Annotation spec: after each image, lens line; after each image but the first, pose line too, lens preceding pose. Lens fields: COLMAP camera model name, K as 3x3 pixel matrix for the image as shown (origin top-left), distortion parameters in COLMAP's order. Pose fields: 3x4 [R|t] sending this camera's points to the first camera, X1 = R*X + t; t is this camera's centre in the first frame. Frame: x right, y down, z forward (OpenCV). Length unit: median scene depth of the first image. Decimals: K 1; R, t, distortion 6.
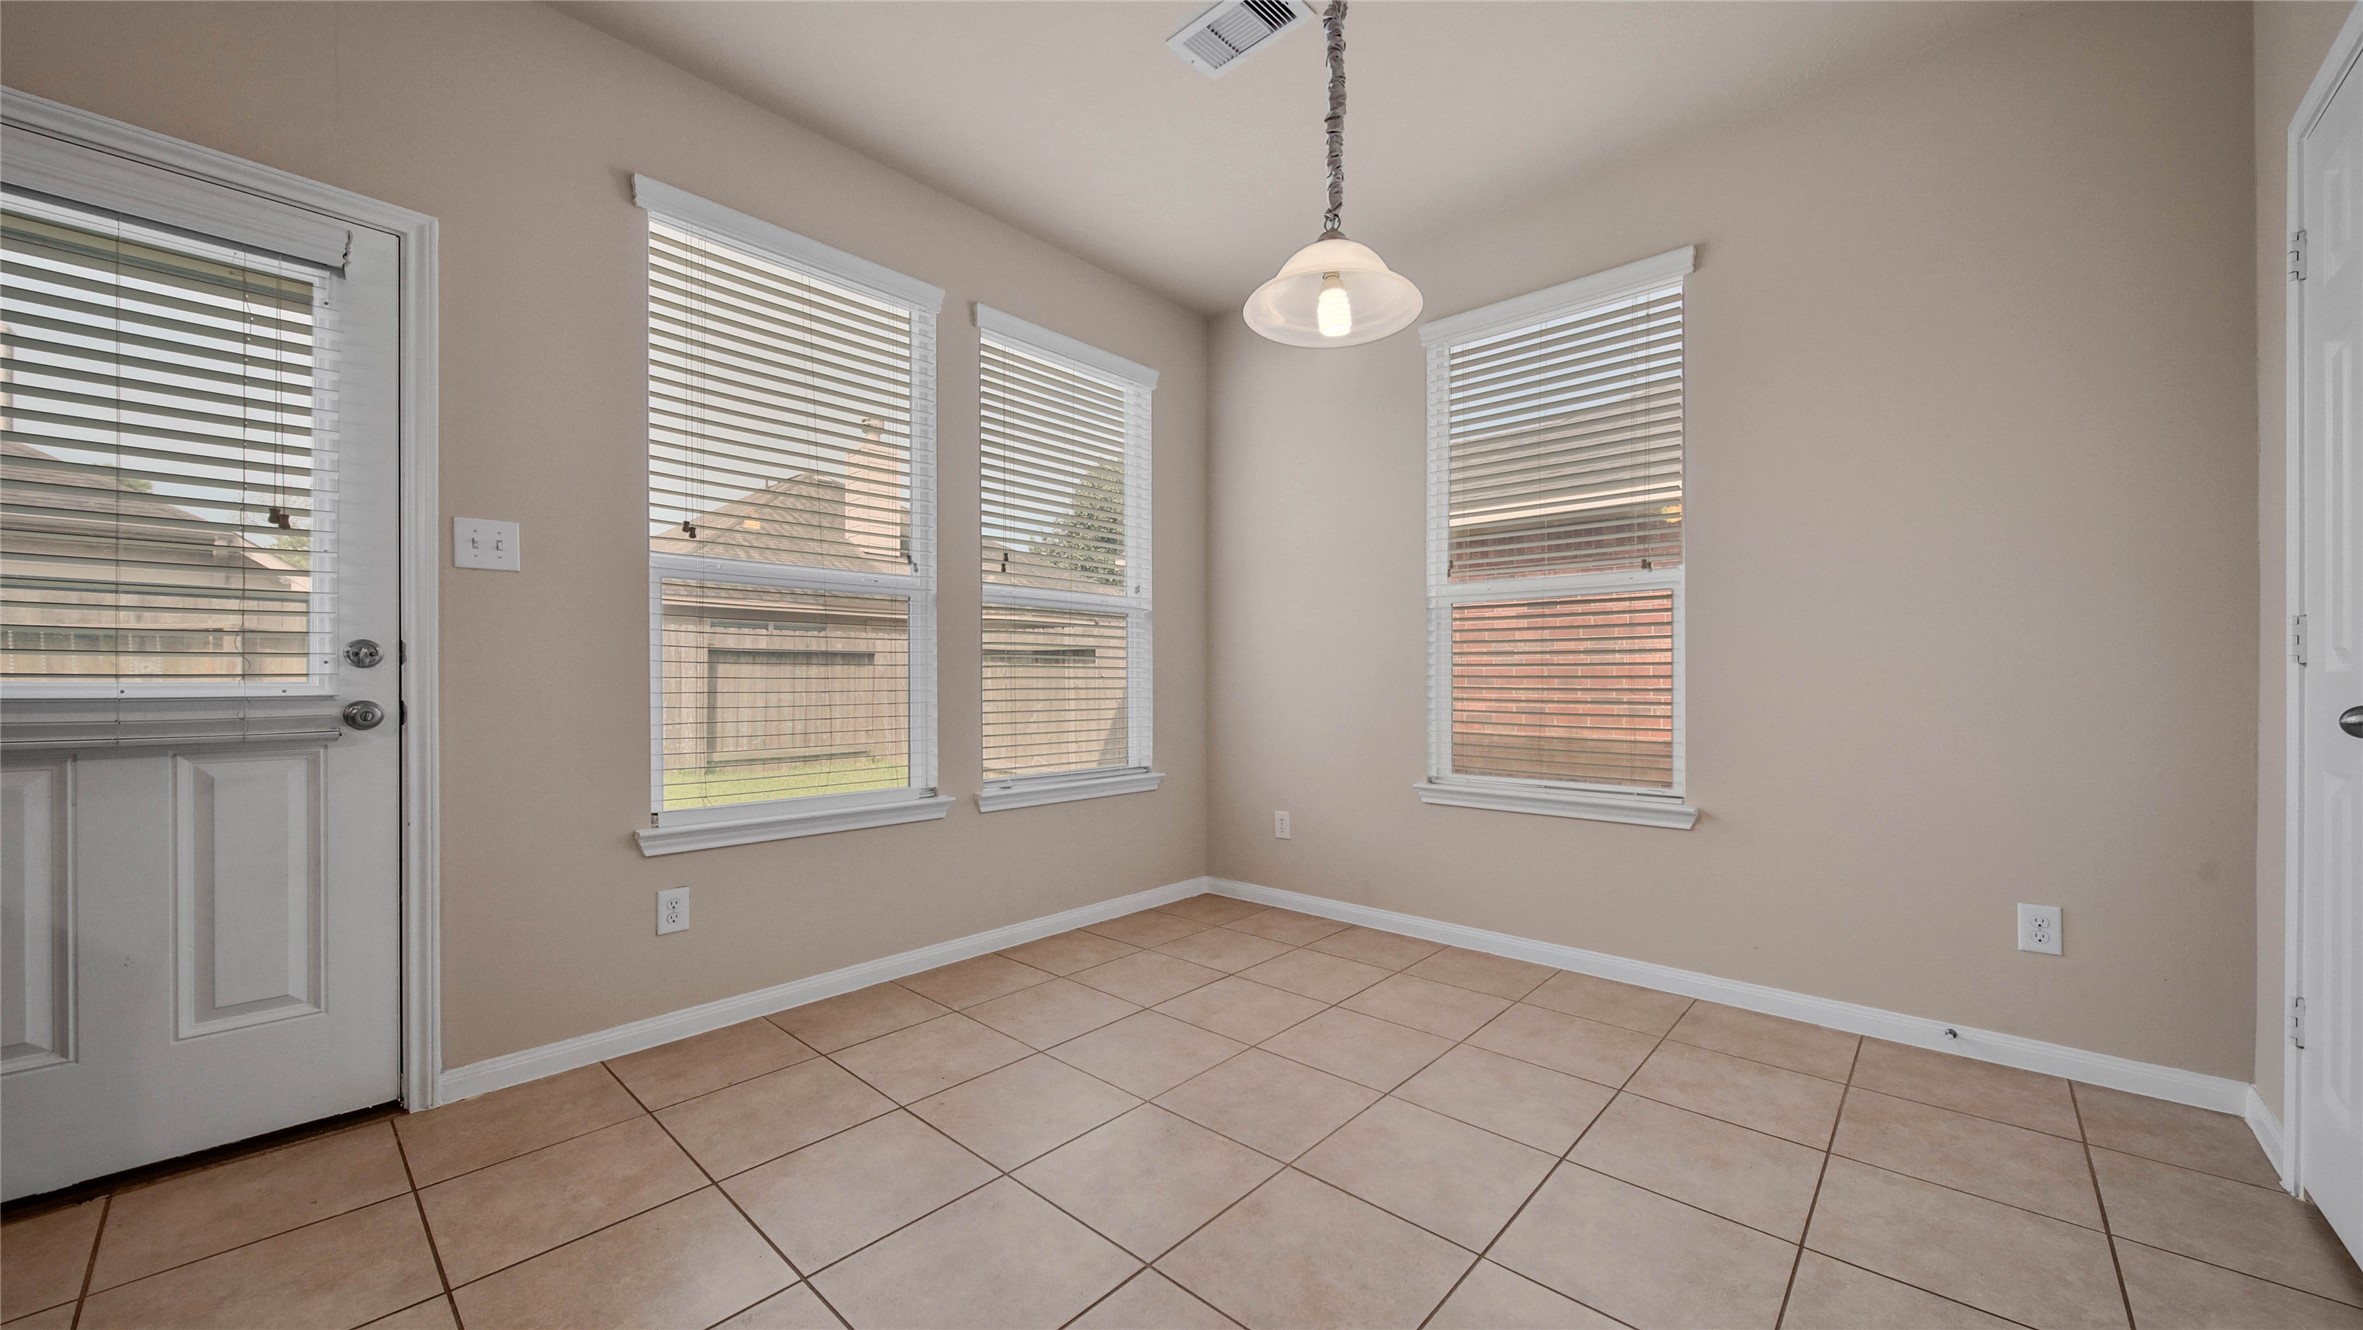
lens RADIAL K [[856.1, 0, 1178.5], [0, 856.1, 682.7], [0, 0, 1]] dist [0.003367, 0.000093]
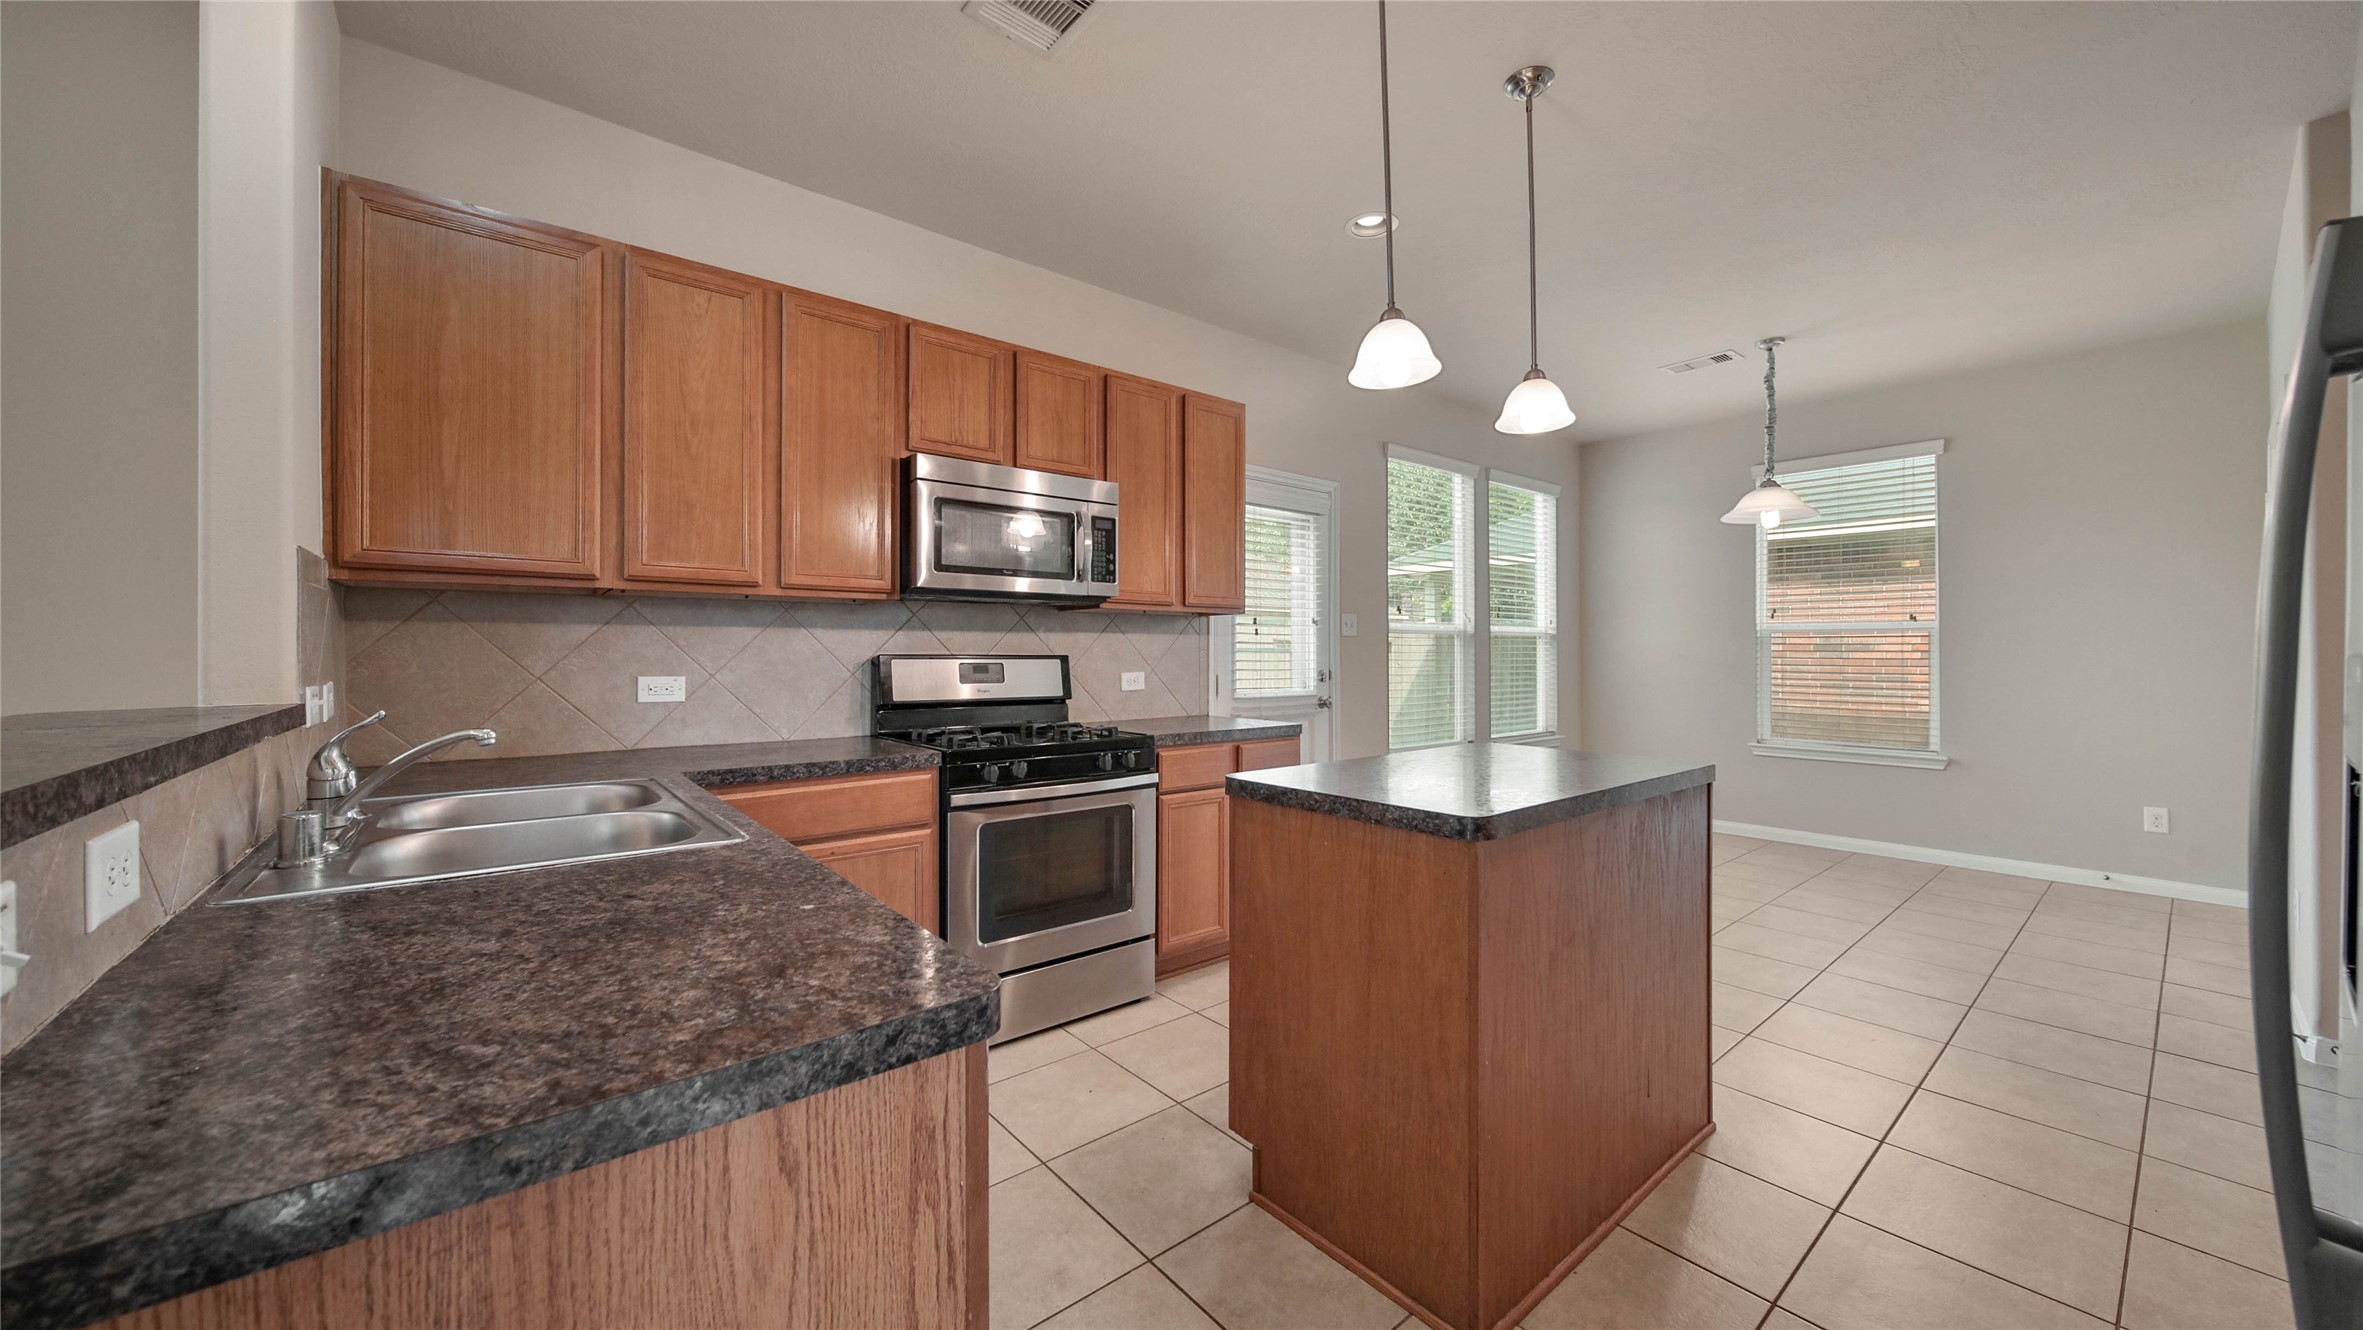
lens RADIAL K [[856.1, 0, 1173.0], [0, 856.1, 648.9], [0, 0, 1]] dist [0.003367, 0.000093]
pose [[0.991090, -0.000101, -0.133193, -0.836672], [-0.000333, 0.999995, -0.003235, -0.080676], [0.133192, 0.003251, 0.991085, -1.090381]]
